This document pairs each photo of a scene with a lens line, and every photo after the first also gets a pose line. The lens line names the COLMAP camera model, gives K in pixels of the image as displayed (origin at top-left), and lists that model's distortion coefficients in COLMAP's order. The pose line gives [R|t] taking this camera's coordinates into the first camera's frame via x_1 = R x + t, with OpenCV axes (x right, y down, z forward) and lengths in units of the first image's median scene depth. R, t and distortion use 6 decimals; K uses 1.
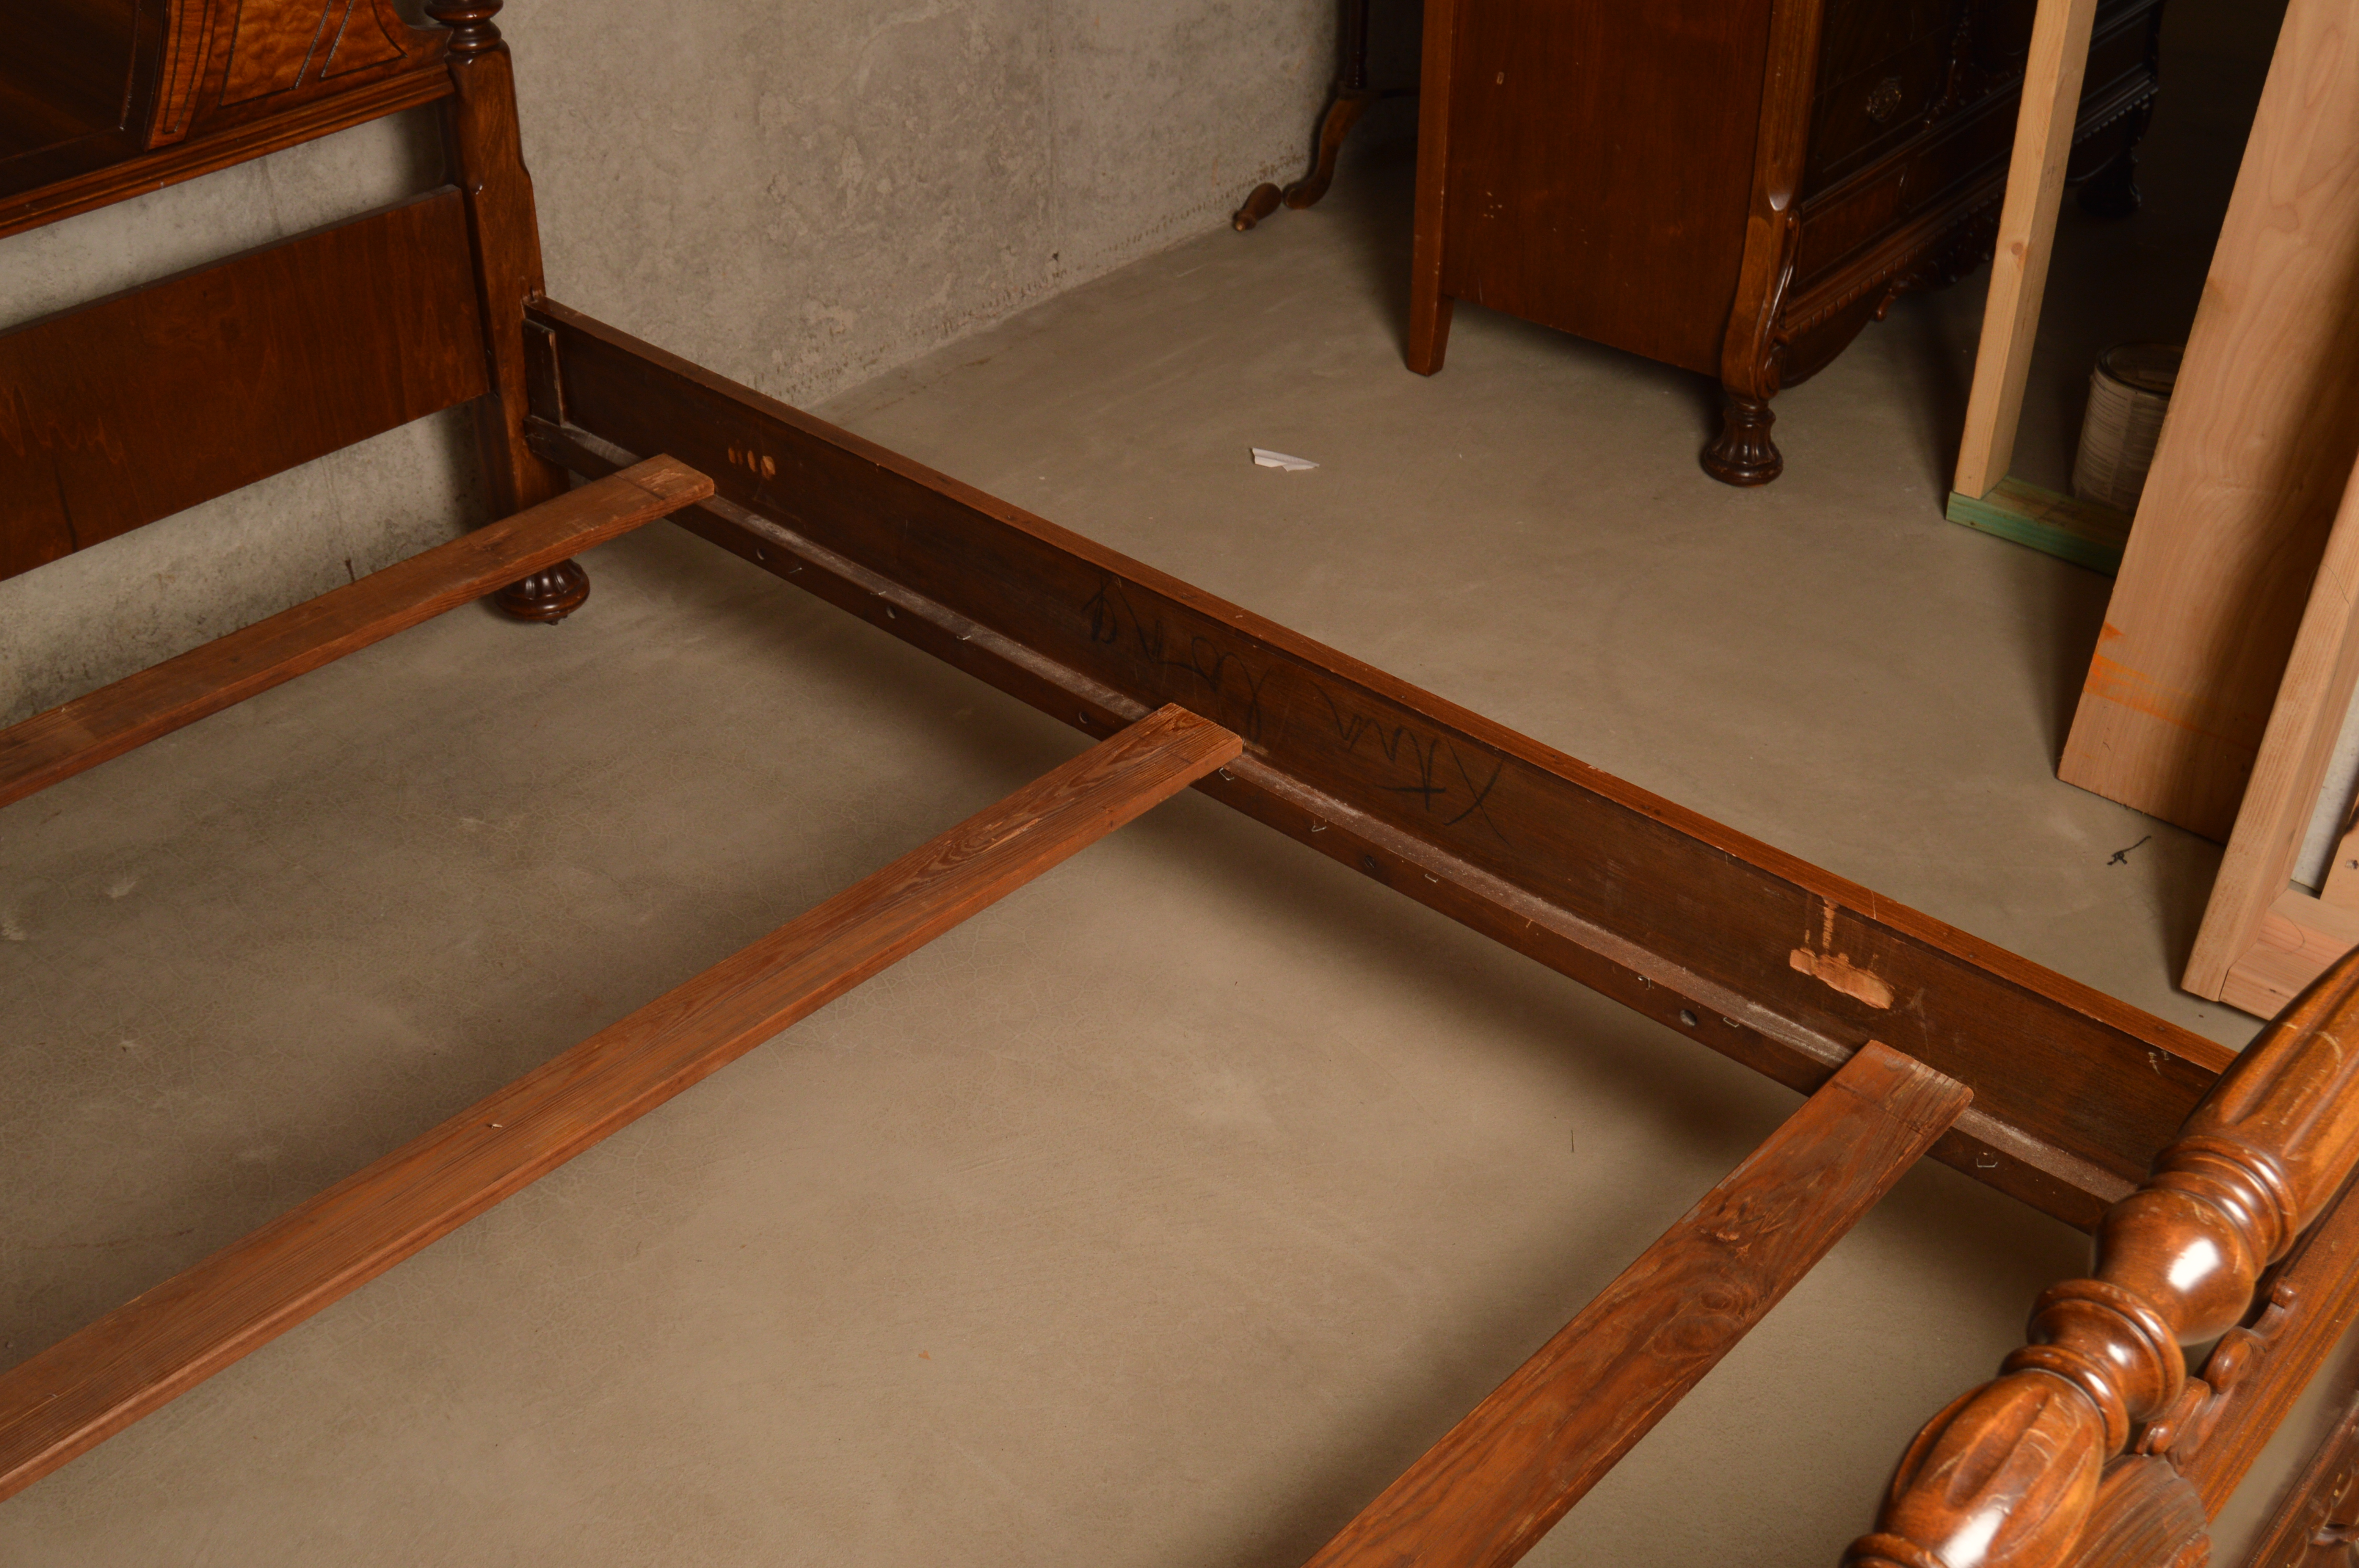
lens RADIAL K [[2522.5, 0, 1199.3], [0, 2522.5, 785.2], [0, 0, 1]] dist [-0.053012, 0.000000]
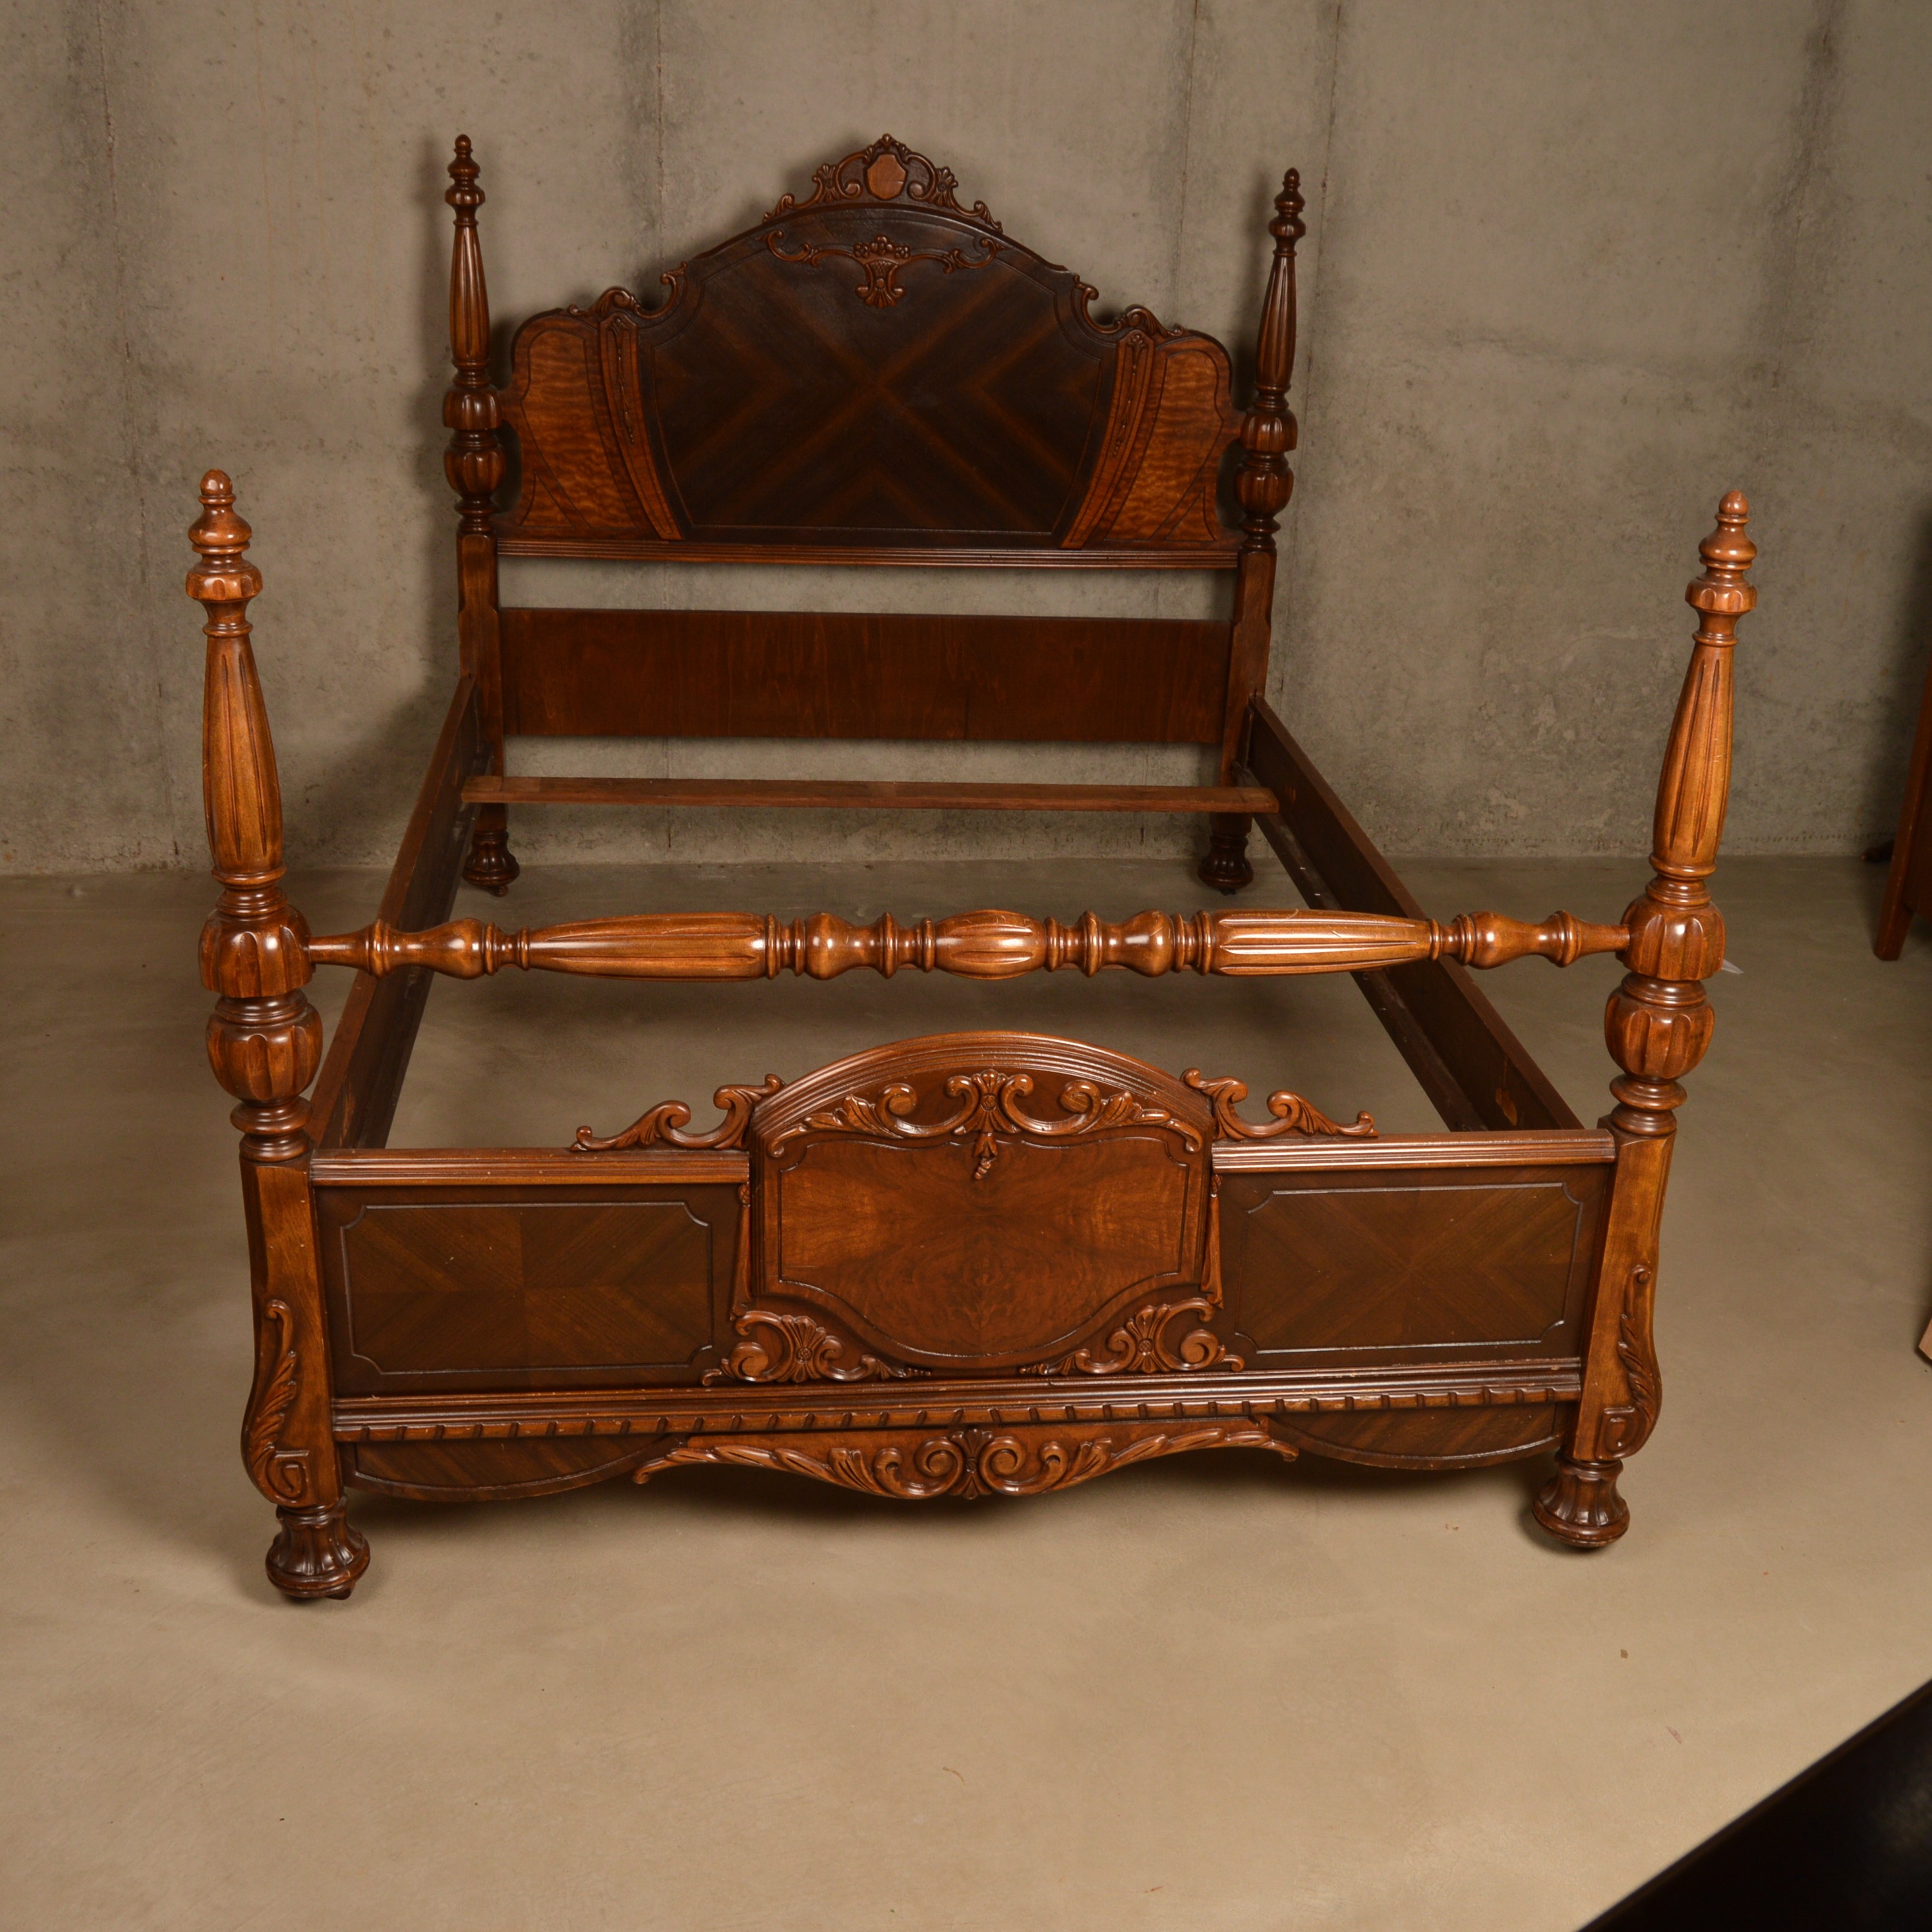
lens RADIAL K [[2281.1, 0, 1004.1], [0, 2281.1, 947.8], [0, 0, 1]] dist [-0.087555, 0.000000]
pose [[0.750382, 0.286403, -0.595735, 0.492487], [-0.408975, 0.909203, -0.078036, 0.131671], [0.519294, 0.302197, 0.799381, -0.247335]]
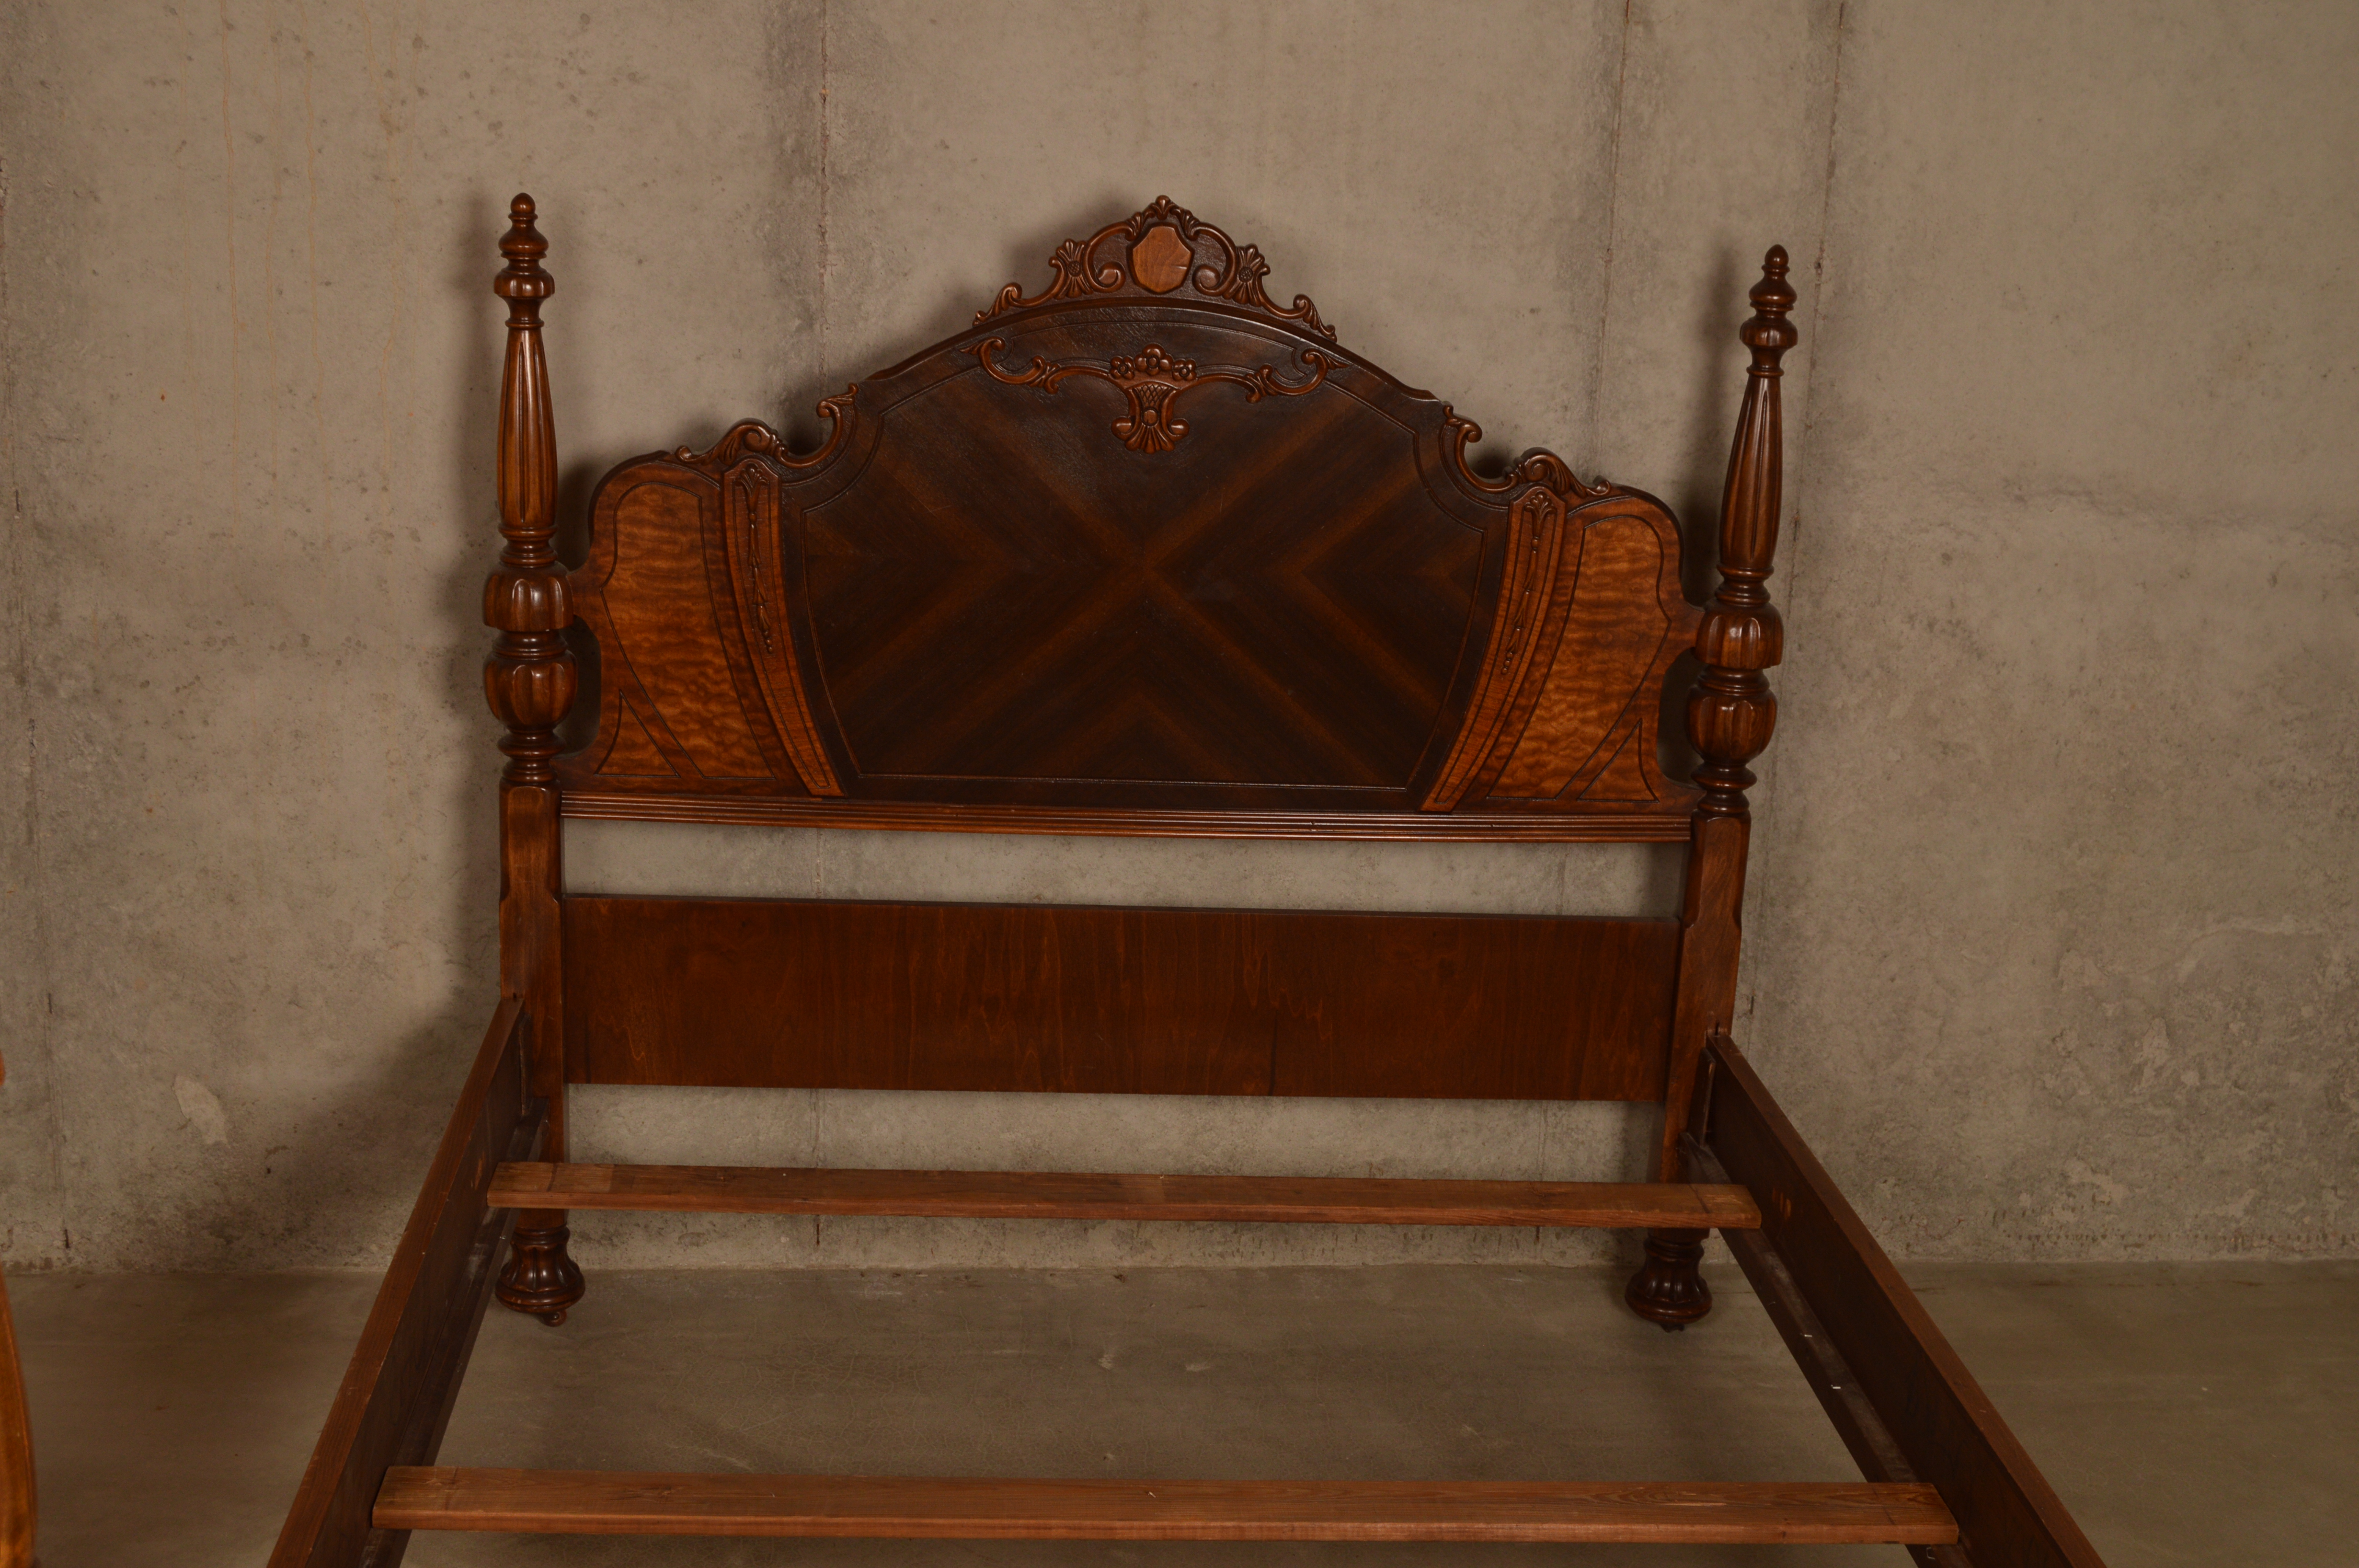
lens RADIAL K [[3000.9, 0, 1192.0], [0, 3000.9, 796.6], [0, 0, 1]] dist [-0.054778, 0.000000]
pose [[0.725881, 0.211475, -0.654503, 0.352009], [-0.422497, 0.887972, -0.181663, 0.046851], [0.542764, 0.408392, 0.733910, -0.135494]]
